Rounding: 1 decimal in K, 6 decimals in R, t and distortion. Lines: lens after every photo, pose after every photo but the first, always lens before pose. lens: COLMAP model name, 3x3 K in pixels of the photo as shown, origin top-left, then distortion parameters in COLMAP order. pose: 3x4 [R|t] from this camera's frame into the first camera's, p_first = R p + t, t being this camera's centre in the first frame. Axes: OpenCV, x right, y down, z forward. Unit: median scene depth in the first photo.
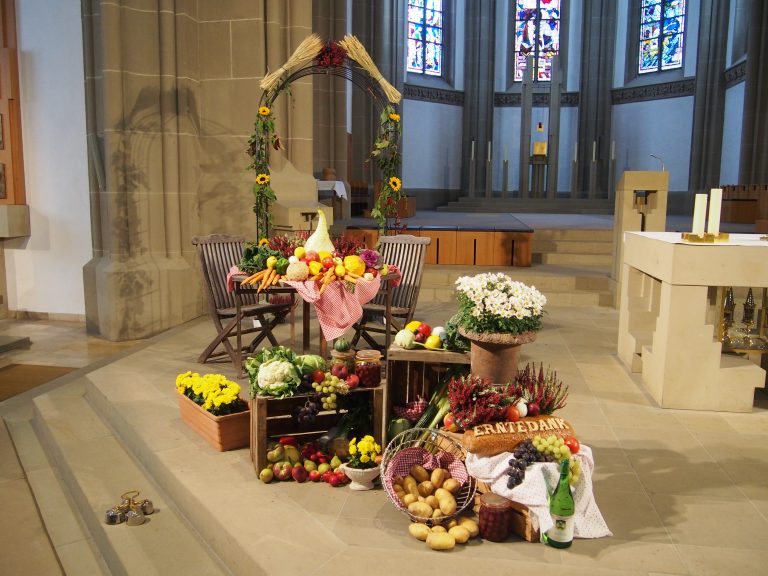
lens RADIAL K [[630.7, 0, 384.7], [0, 630.7, 287.6], [0, 0, 1]] dist [-0.036202, -0.019194]
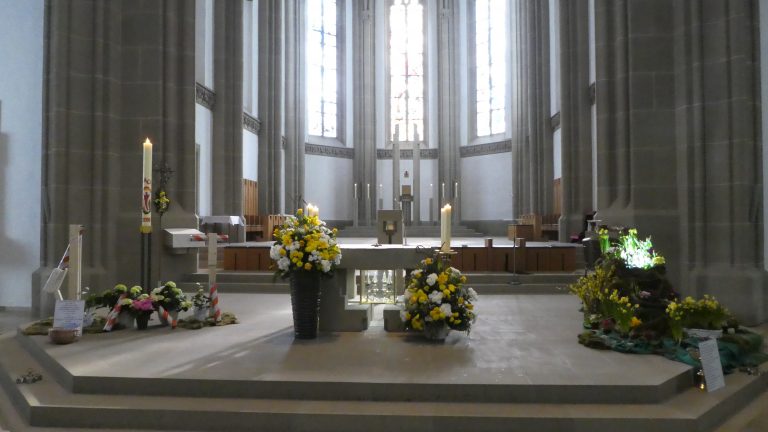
lens RADIAL K [[538.1, 0, 385.8], [0, 538.1, 213.4], [0, 0, 1]] dist [-0.025837, 0.021497]
pose [[0.994818, -0.007141, 0.101417, 0.079399], [0.023864, 0.986062, -0.164658, 0.019287], [-0.098828, 0.166225, 0.981123, -0.125599]]
